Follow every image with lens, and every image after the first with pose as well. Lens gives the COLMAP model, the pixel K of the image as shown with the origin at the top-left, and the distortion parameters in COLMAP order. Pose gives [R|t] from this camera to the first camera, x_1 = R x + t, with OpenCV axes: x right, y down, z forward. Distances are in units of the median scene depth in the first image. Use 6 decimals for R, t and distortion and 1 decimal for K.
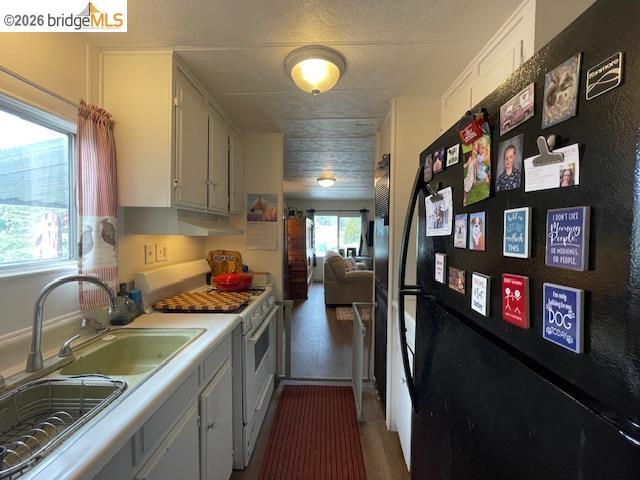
lens RADIAL K [[483.6, 0, 318.5], [0, 483.6, 239.4], [0, 0, 1]] dist [0.076261, -0.074799]
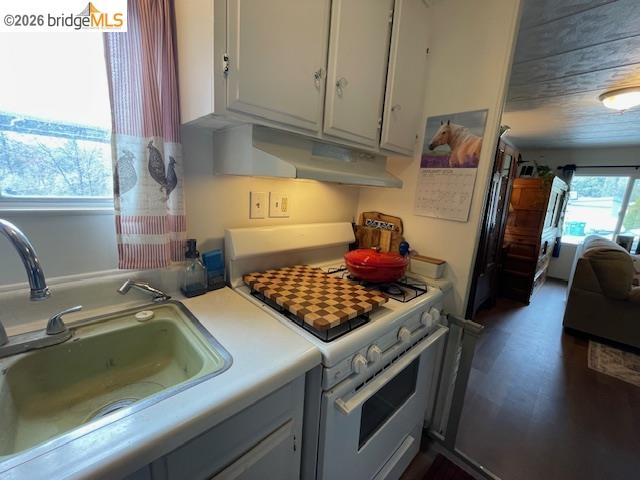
lens RADIAL K [[257.9, 0, 319.2], [0, 257.9, 239.8], [0, 0, 1]] dist [-0.004049, 0.000044]
pose [[0.724184, 0.172407, -0.667707, -0.013010], [-0.089031, 0.983515, 0.157390, 0.010715], [0.683835, -0.054532, 0.727596, 0.687370]]
